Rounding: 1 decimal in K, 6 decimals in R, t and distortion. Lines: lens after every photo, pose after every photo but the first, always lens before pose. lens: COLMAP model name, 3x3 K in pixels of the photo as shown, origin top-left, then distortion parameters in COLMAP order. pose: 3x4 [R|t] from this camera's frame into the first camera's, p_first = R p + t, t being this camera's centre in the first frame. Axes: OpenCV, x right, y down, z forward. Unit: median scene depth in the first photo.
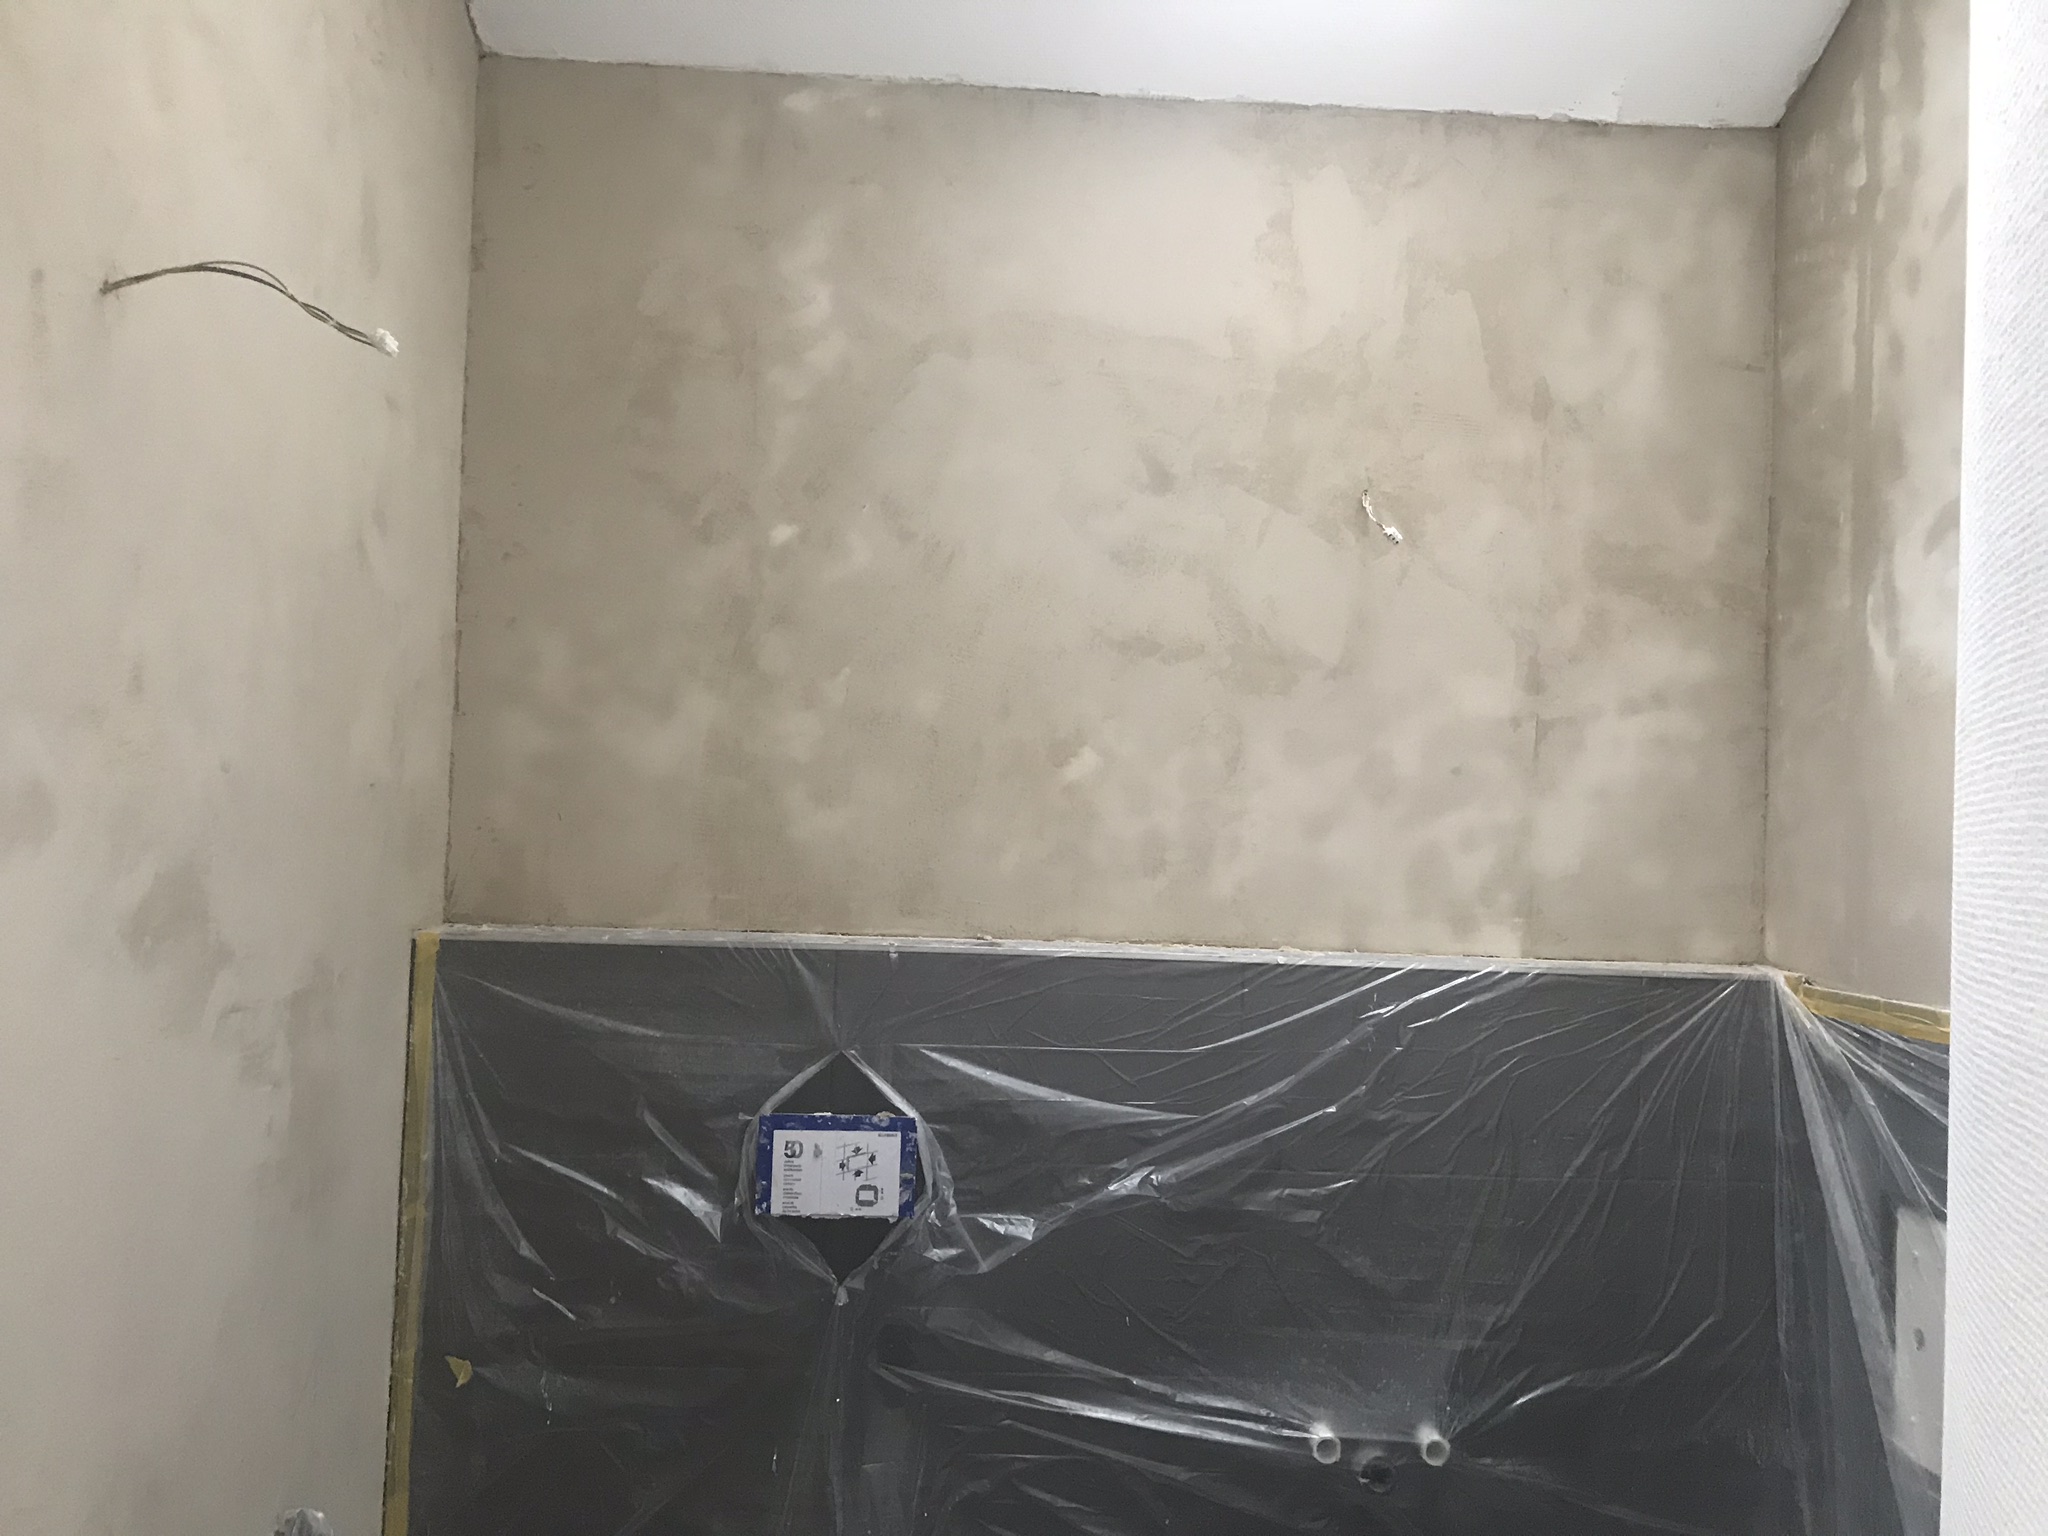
lens RADIAL K [[1679.5, 0, 1018.1], [0, 1679.5, 752.0], [0, 0, 1]] dist [0.017023, -0.022653]
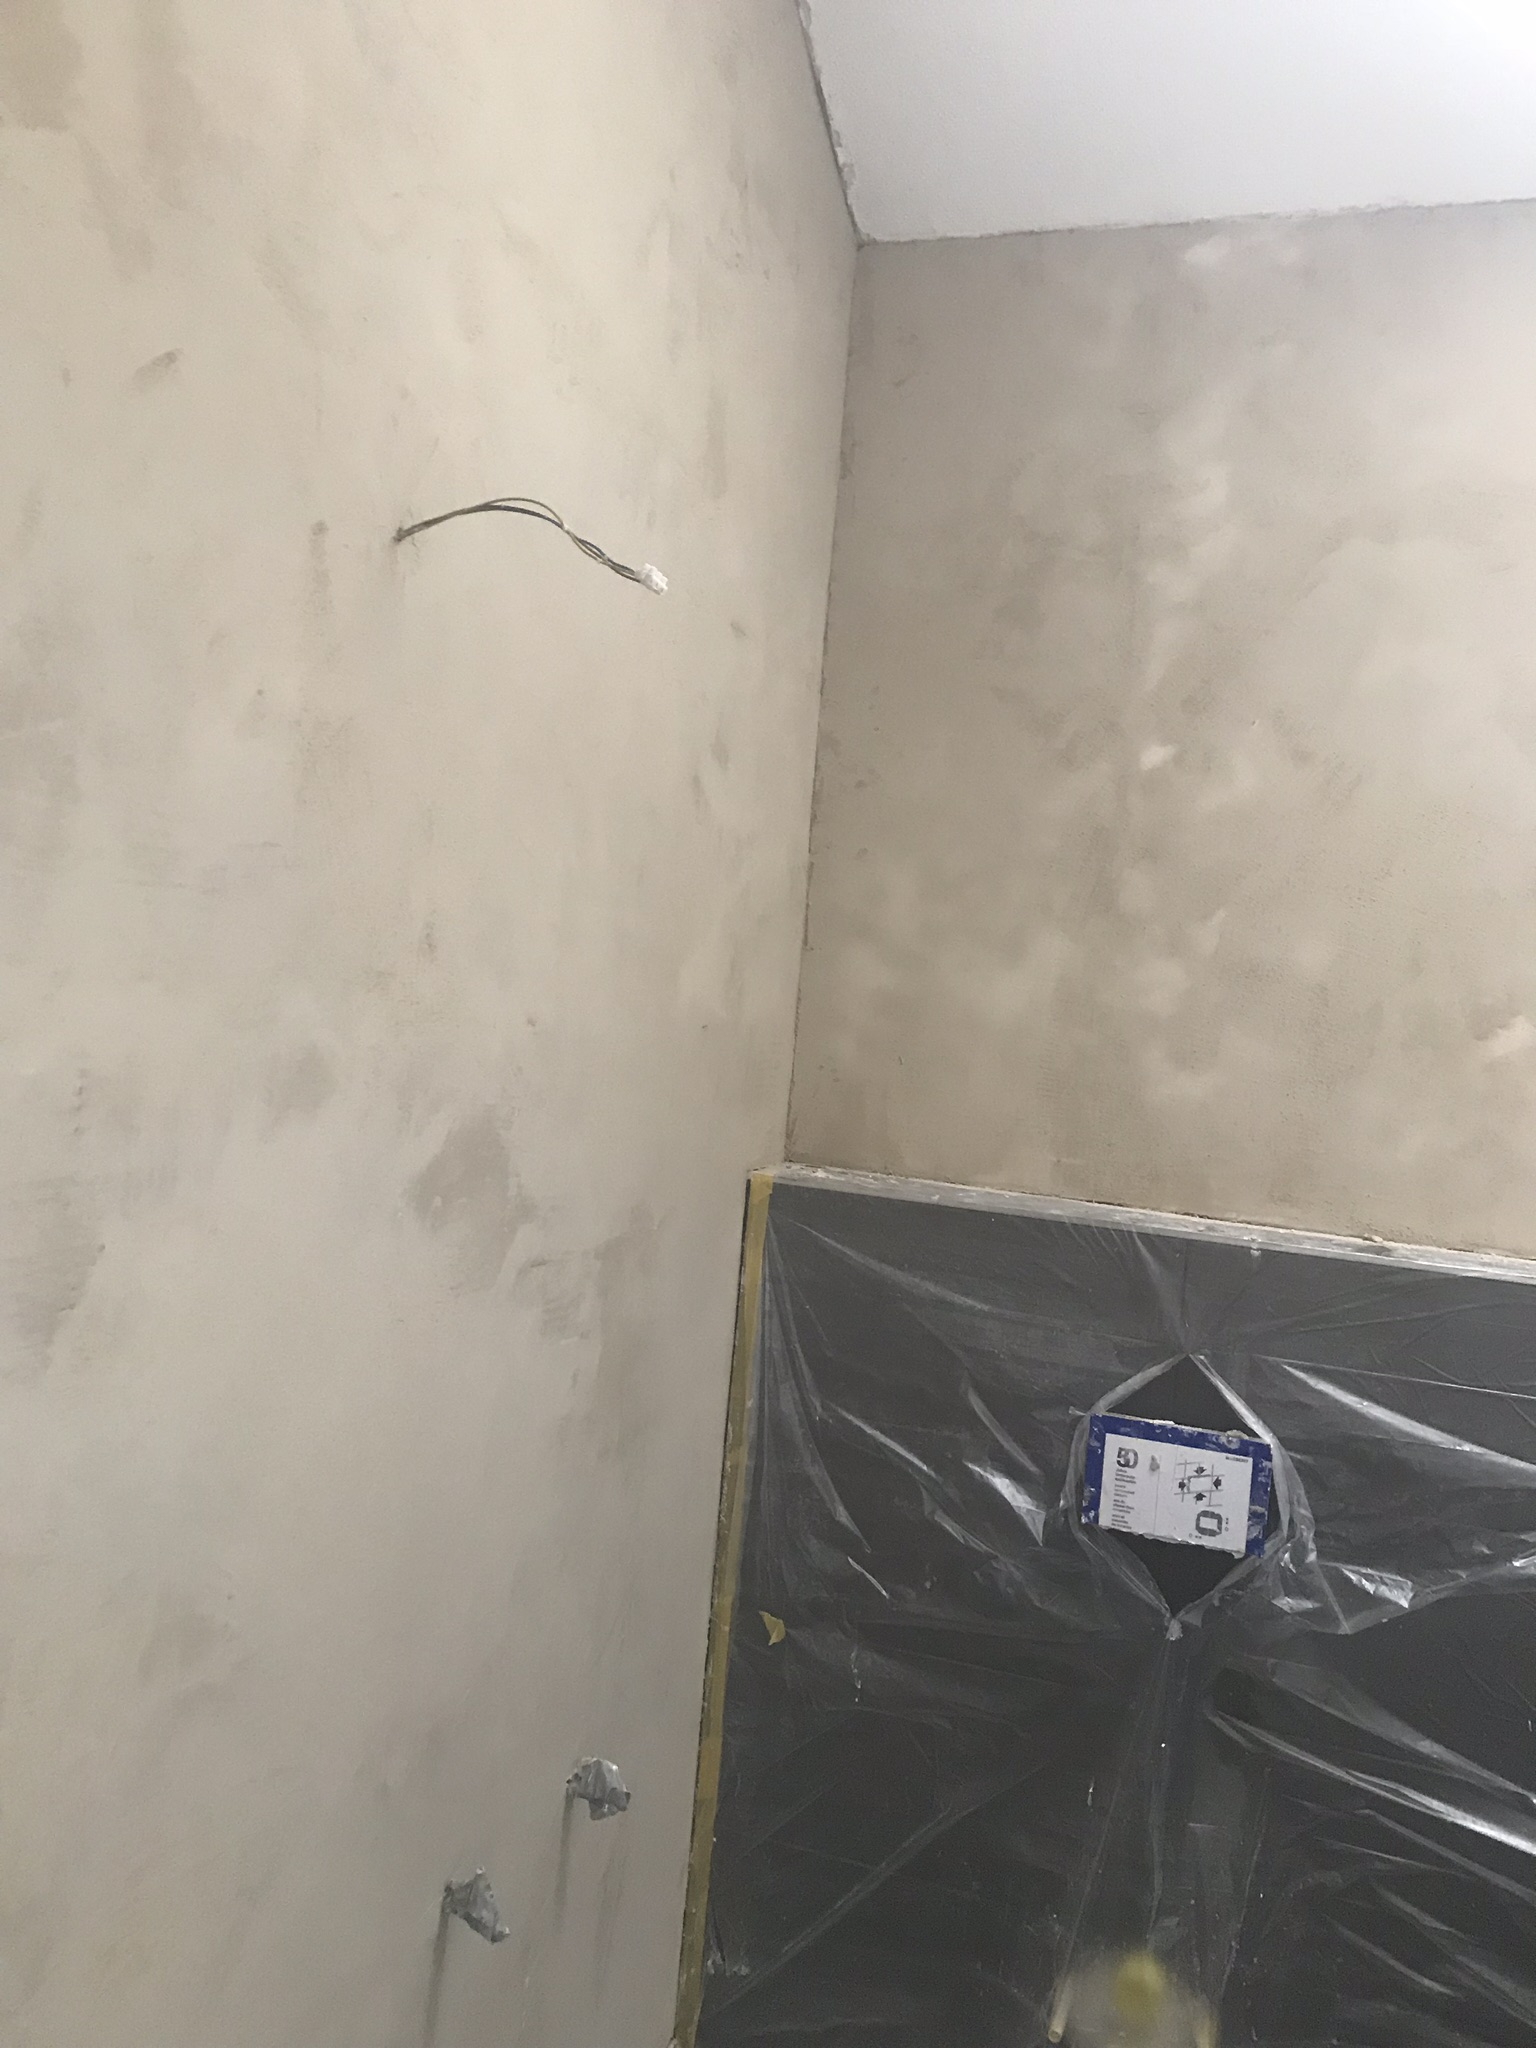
lens RADIAL K [[1679.5, 0, 766.2], [0, 1679.5, 1014.6], [0, 0, 1]] dist [0.017023, -0.022653]
pose [[0.919510, 0.052735, -0.389514, 0.024872], [-0.035433, 0.998045, 0.051479, -0.035988], [0.391467, -0.033534, 0.919581, 0.115035]]
